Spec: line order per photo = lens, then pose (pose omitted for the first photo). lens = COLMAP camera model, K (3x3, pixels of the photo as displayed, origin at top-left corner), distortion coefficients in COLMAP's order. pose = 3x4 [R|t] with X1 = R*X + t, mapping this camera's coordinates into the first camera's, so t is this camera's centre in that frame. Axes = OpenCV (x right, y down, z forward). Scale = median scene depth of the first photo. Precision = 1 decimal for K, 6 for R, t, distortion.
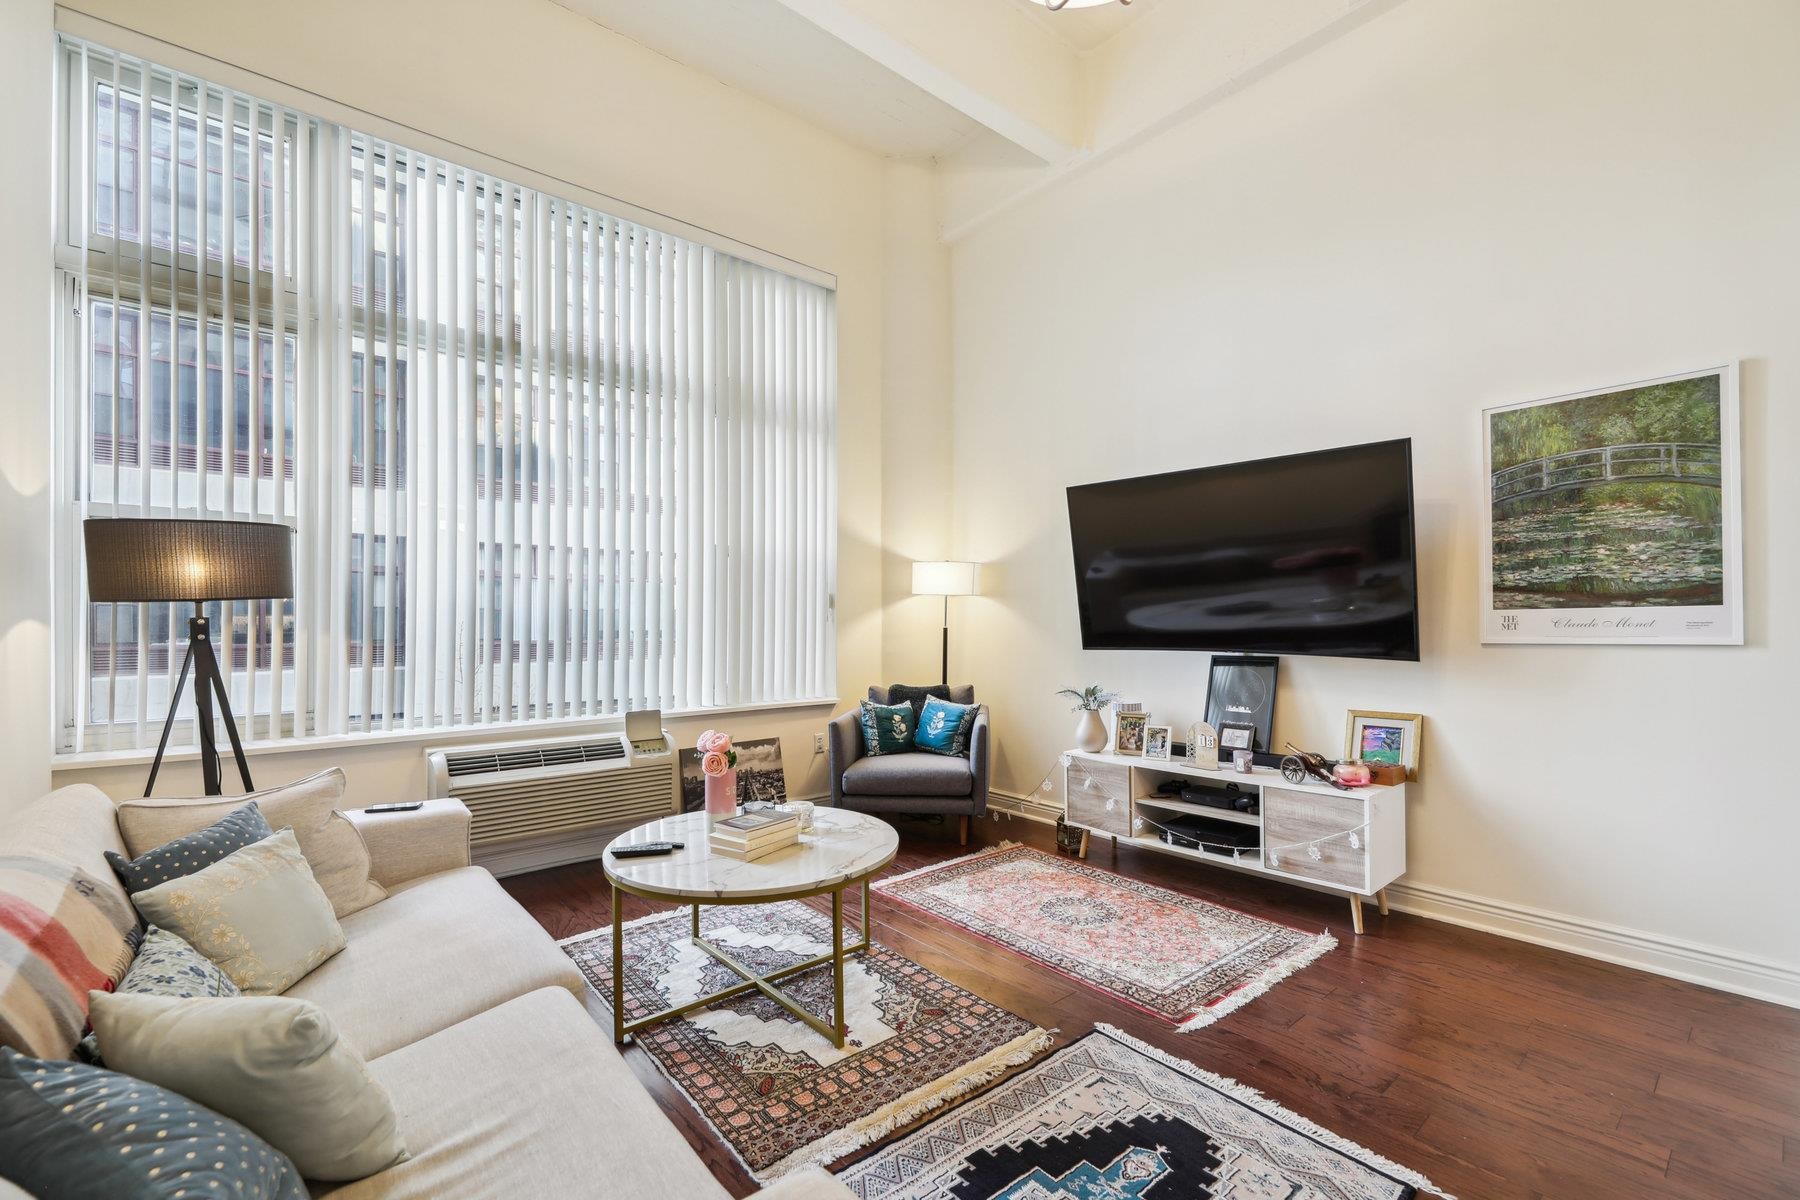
lens RADIAL K [[762.6, 0, 889.8], [0, 762.6, 621.6], [0, 0, 1]] dist [-0.000179, -0.000024]
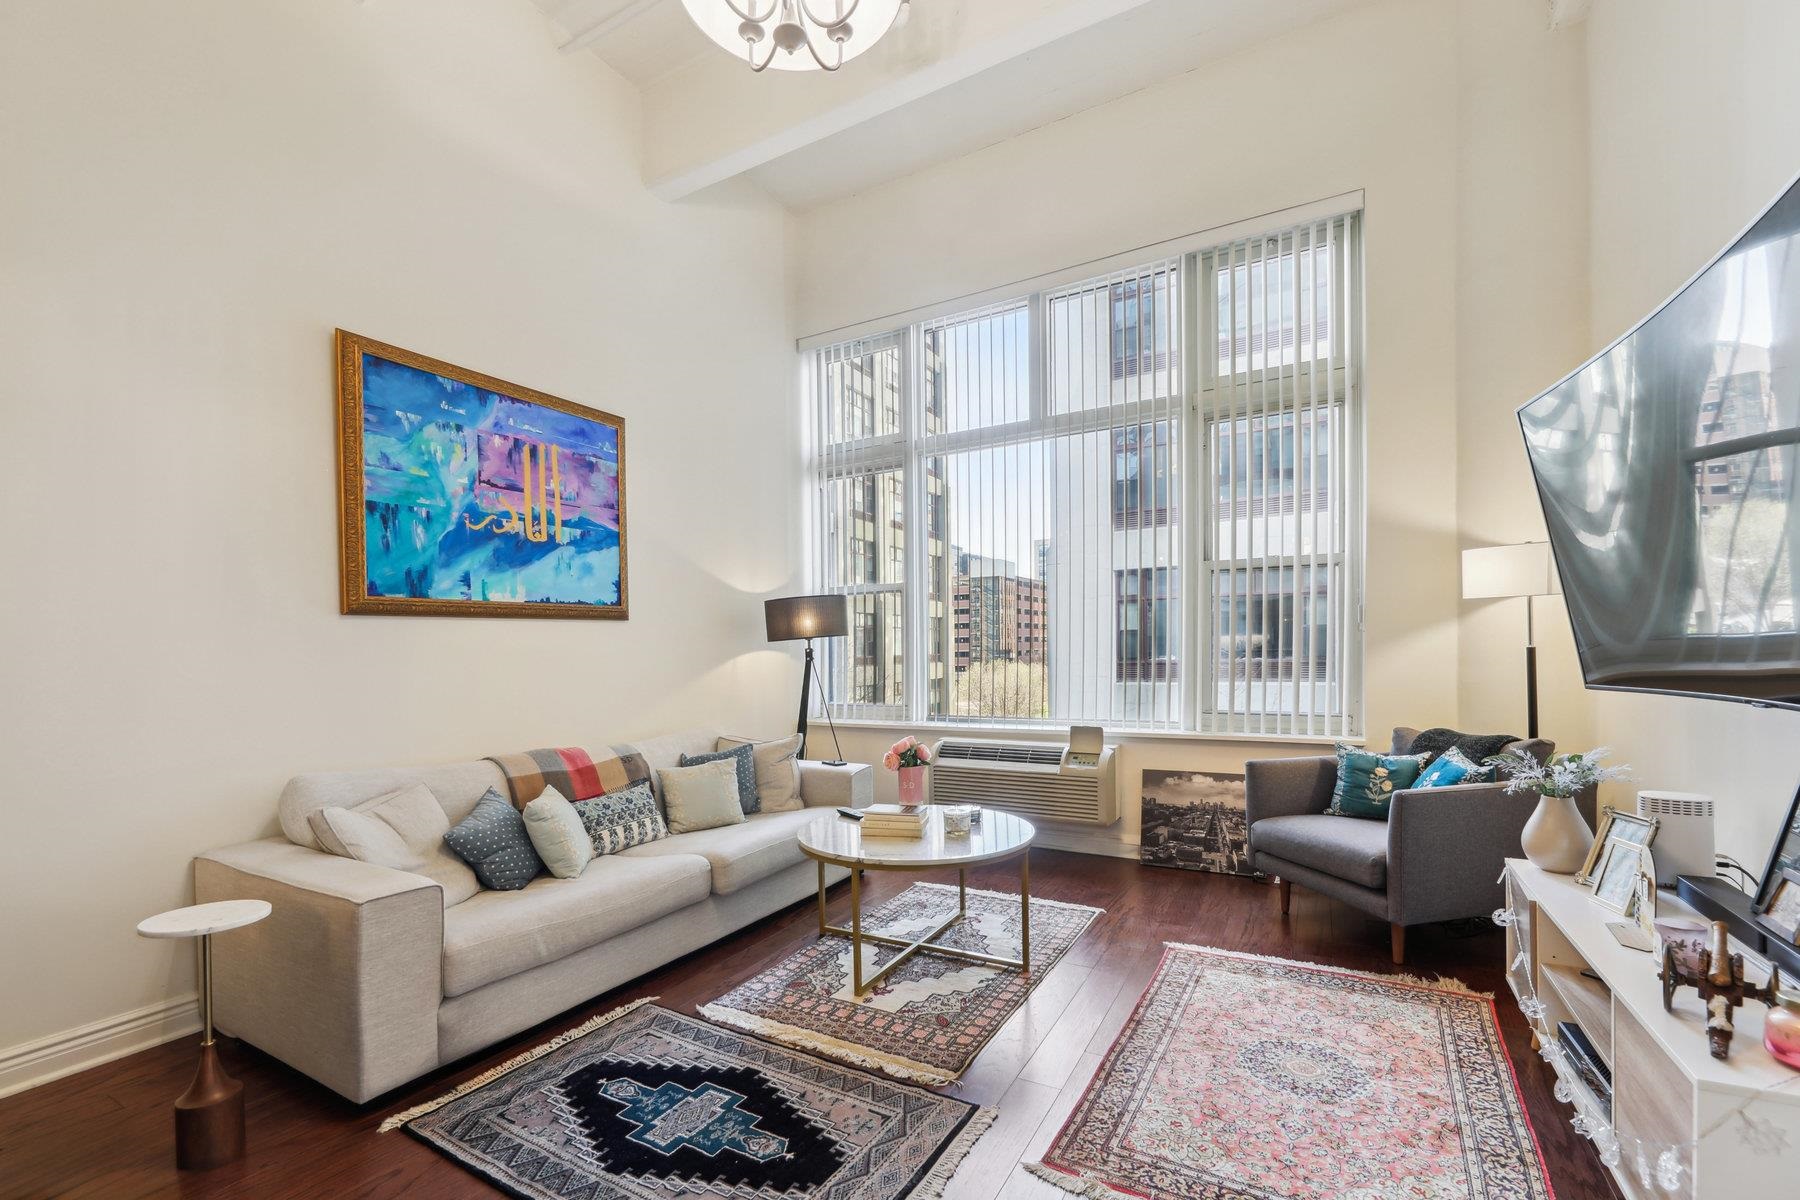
lens RADIAL K [[773.4, 0, 885.8], [0, 773.4, 661.7], [0, 0, 1]] dist [-0.000577, -0.000207]
pose [[0.355733, 0.012872, -0.934499, 0.921569], [0.017912, 0.999628, 0.020587, -0.006883], [0.934416, -0.024062, 0.355370, 0.503792]]
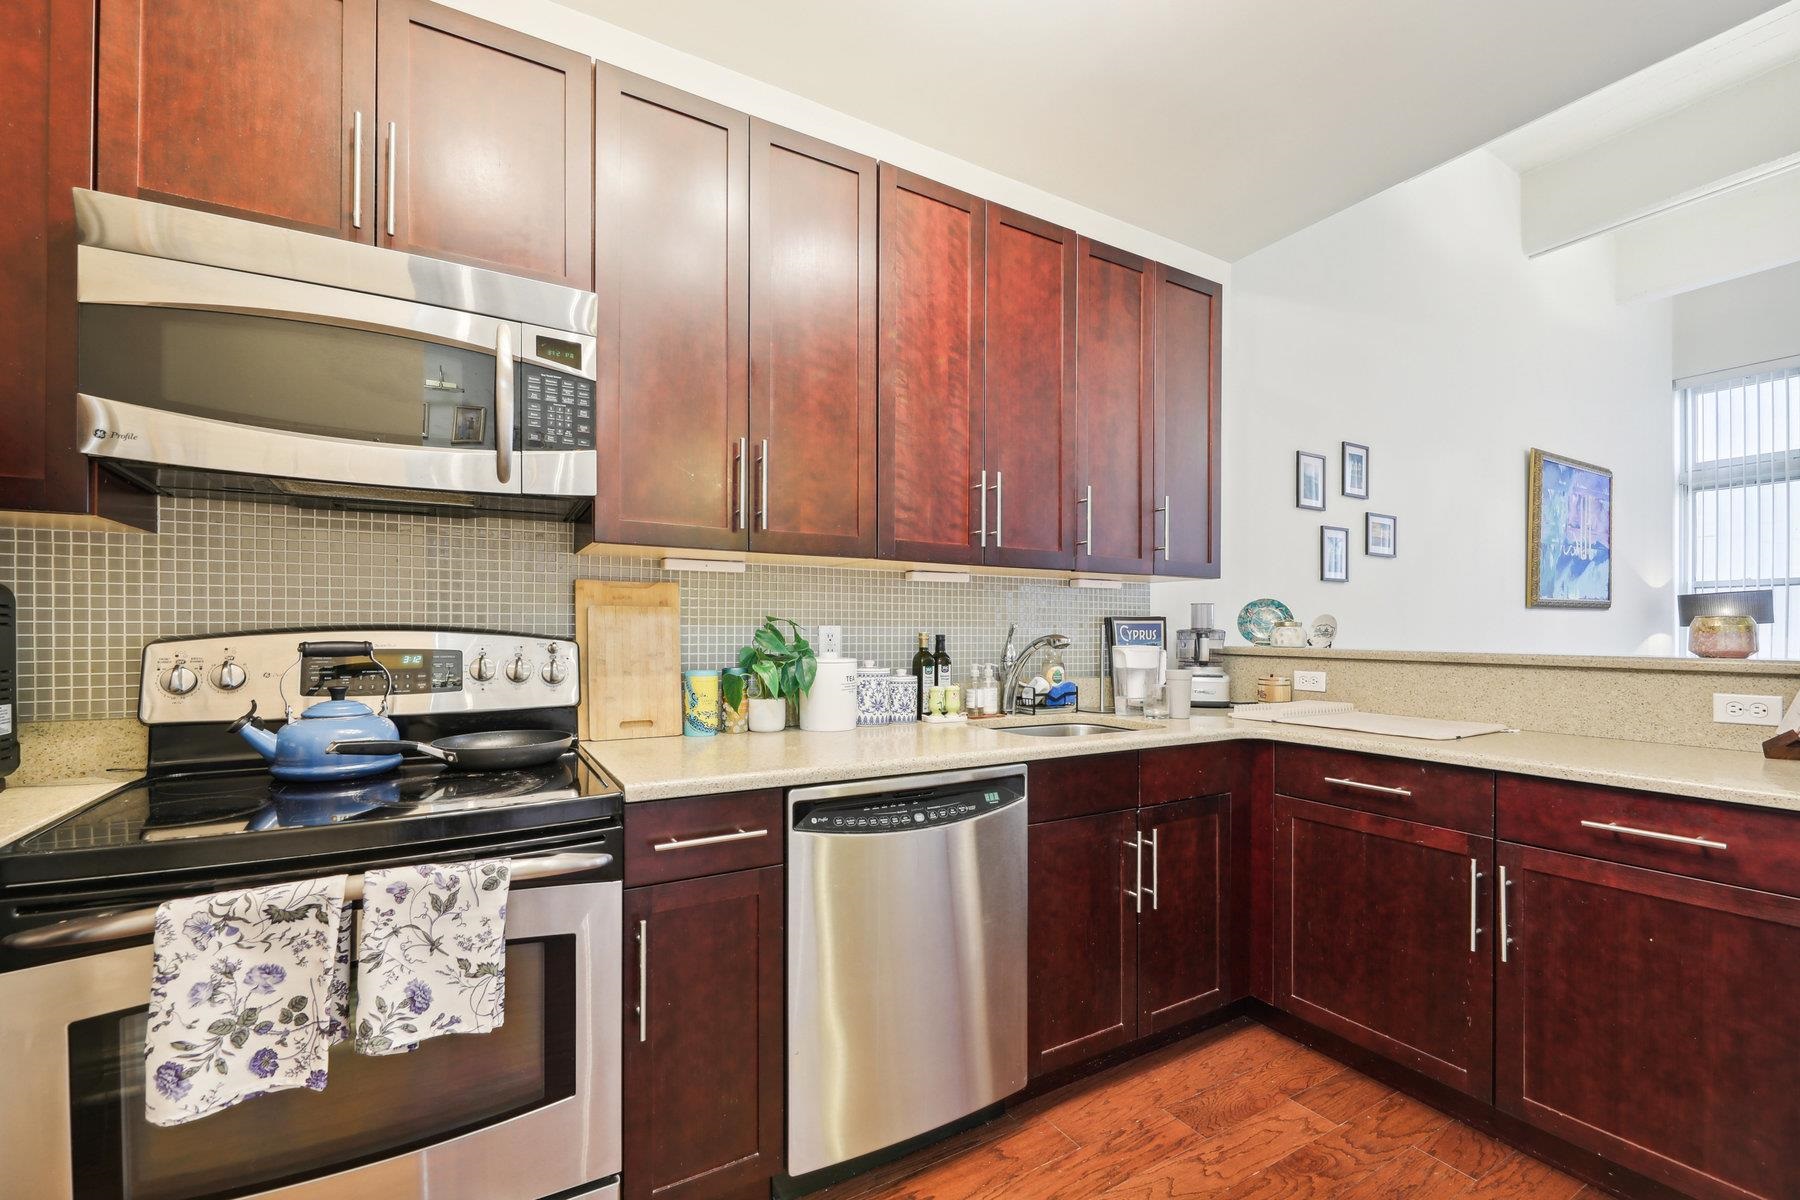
lens RADIAL K [[752.0, 0, 892.0], [0, 752.0, 627.9], [0, 0, 1]] dist [-0.006728, -0.000498]
pose [[-0.167843, 0.002198, -0.985811, 1.763102], [-0.002481, 0.999993, 0.002653, -0.016962], [0.985811, 0.002891, -0.167836, -1.127835]]
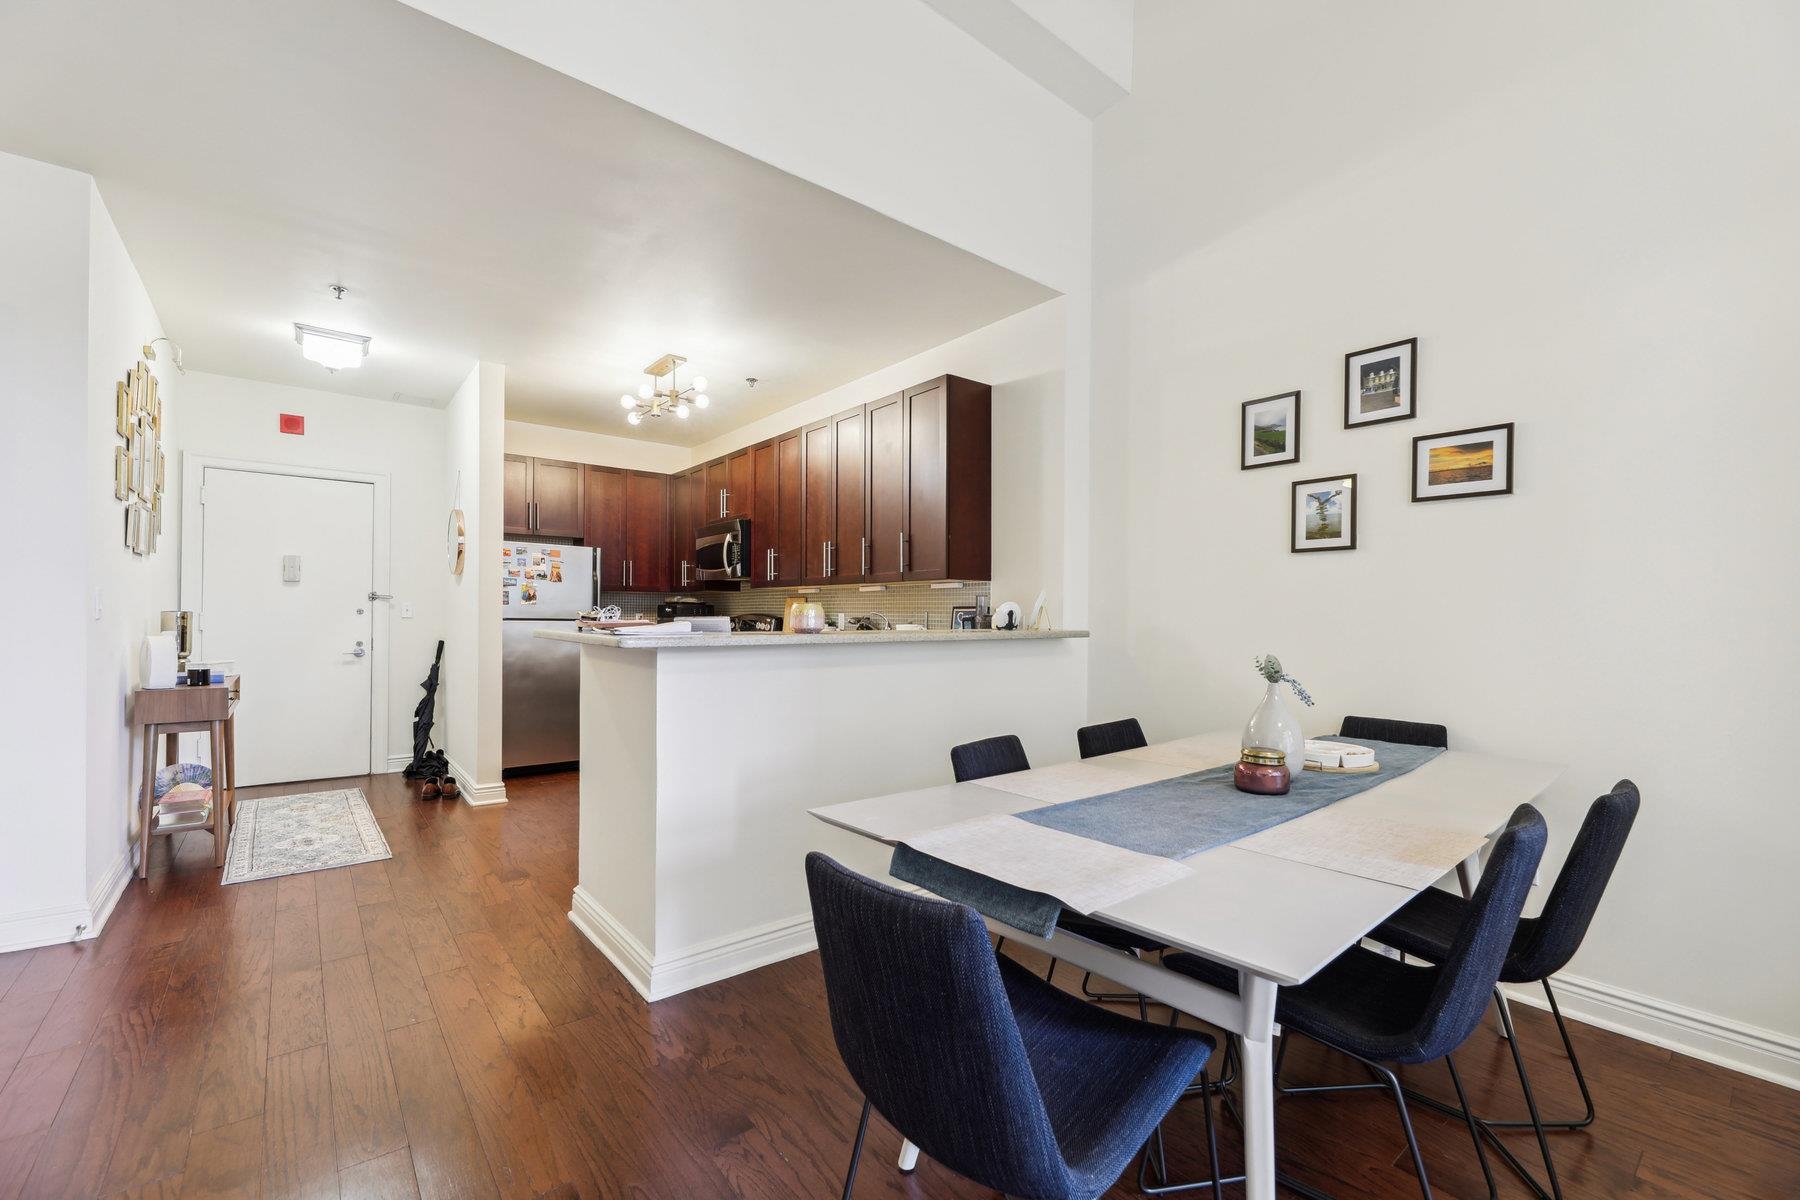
lens RADIAL K [[746.9, 0, 895.1], [0, 746.9, 613.7], [0, 0, 1]] dist [-0.001040, -0.000930]
pose [[-0.999876, -0.004000, 0.015219, 0.741696], [-0.004056, 0.999985, -0.003660, -0.009473], [-0.015204, -0.003722, -0.999877, 0.623400]]
